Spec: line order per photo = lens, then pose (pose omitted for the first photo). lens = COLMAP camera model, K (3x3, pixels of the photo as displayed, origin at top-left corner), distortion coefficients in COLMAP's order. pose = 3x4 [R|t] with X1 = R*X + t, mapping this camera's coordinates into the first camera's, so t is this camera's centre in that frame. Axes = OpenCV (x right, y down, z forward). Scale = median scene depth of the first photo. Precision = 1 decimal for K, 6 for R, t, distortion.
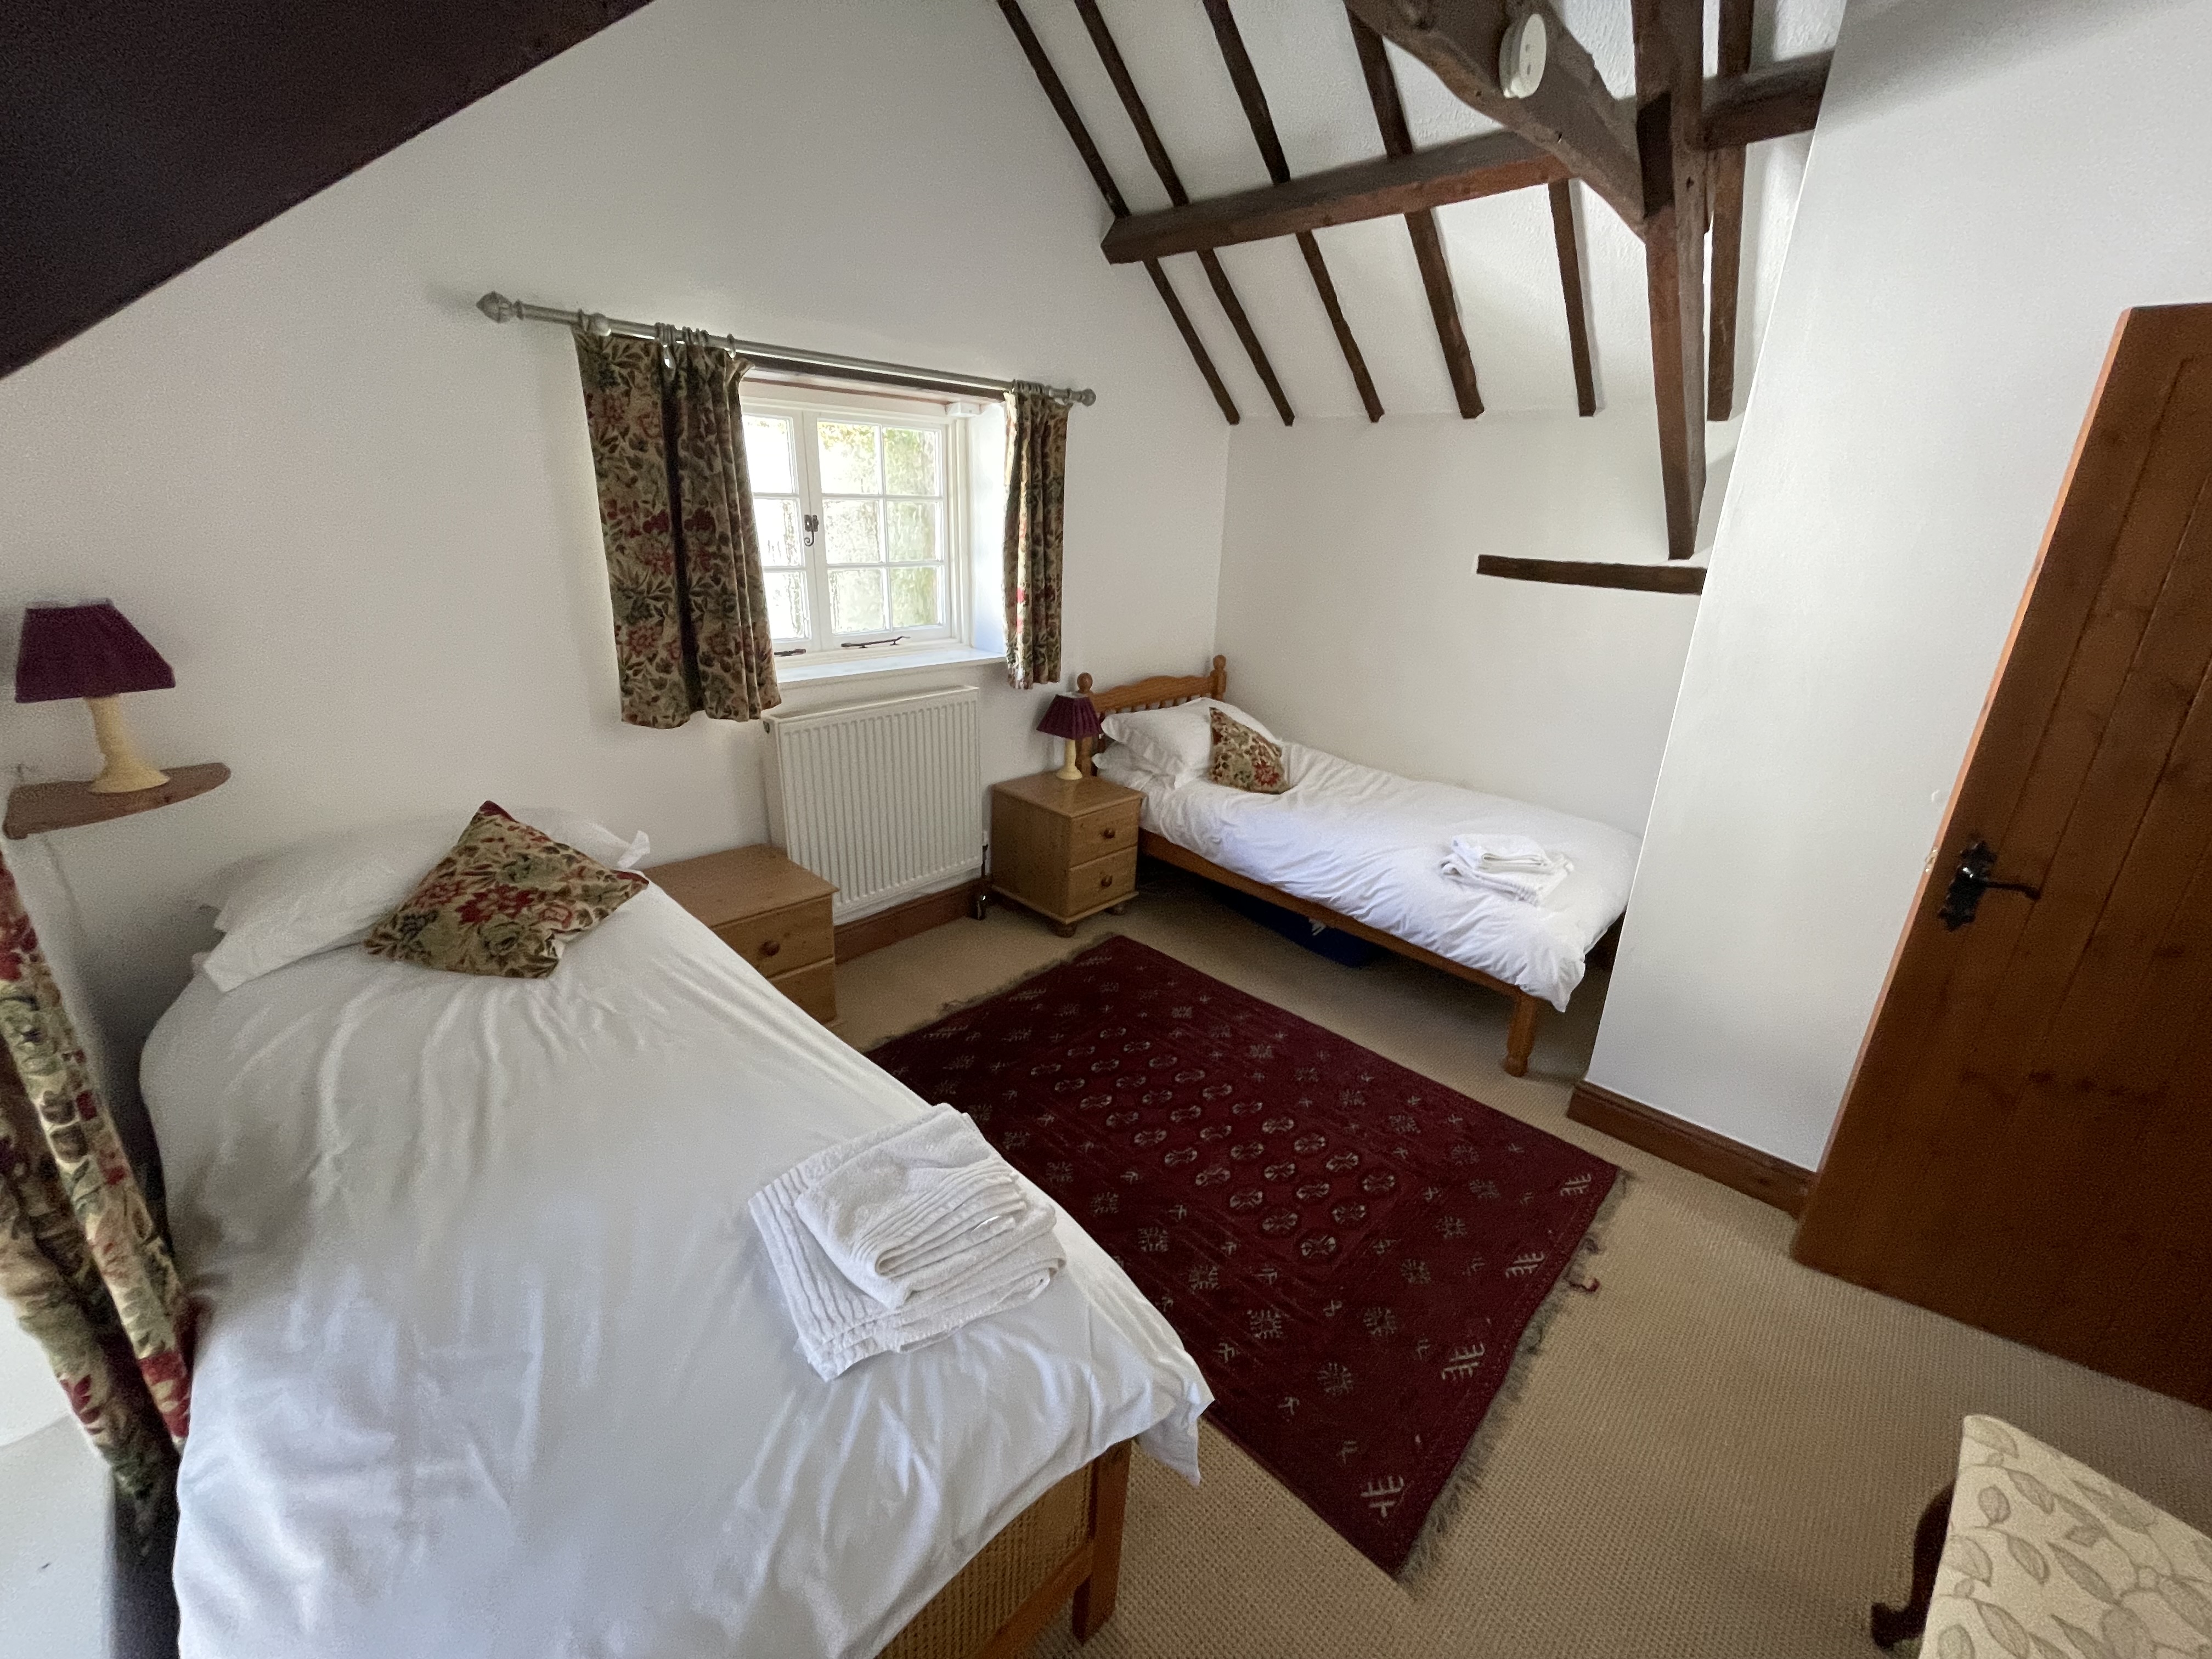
lens RADIAL K [[884.8, 0, 1099.1], [0, 884.8, 813.3], [0, 0, 1]] dist [-0.007526, 0.000289]
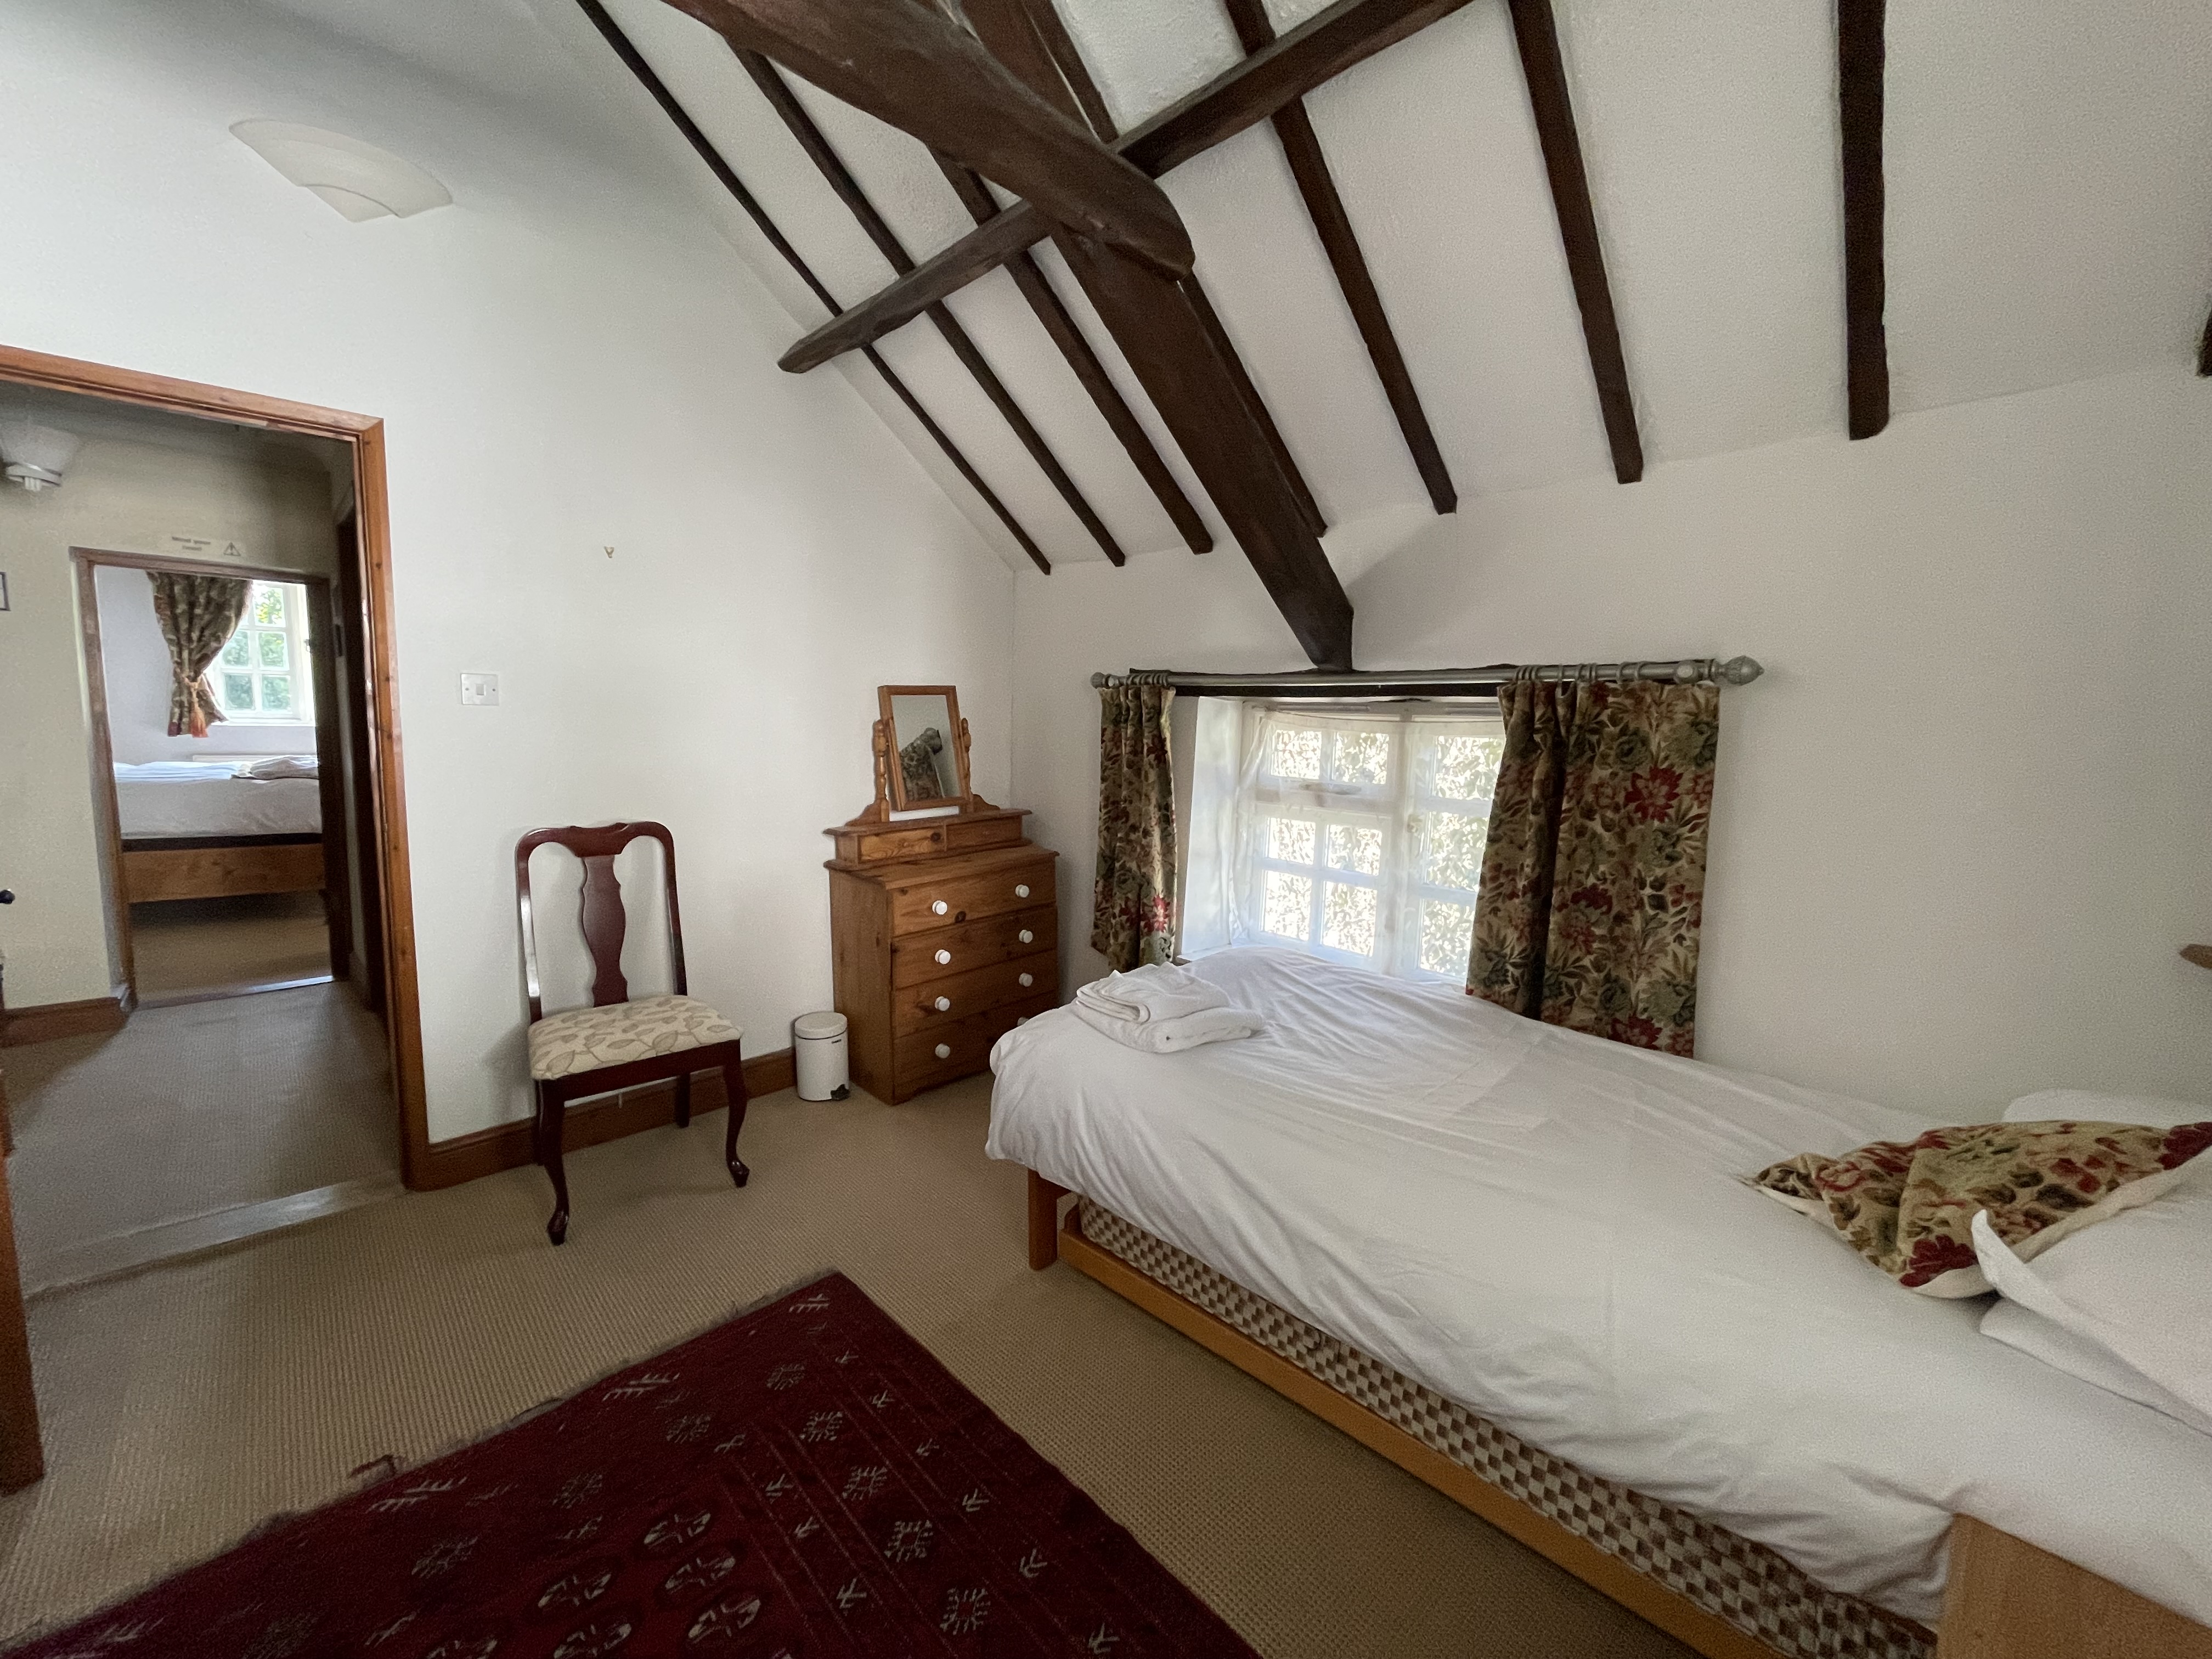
lens RADIAL K [[884.8, 0, 1099.1], [0, 884.8, 813.3], [0, 0, 1]] dist [-0.007526, 0.000289]
pose [[-0.996654, -0.059218, 0.056339, -0.108994], [-0.030016, 0.906285, 0.421601, -0.372030], [-0.076025, 0.418499, -0.905030, 1.511106]]
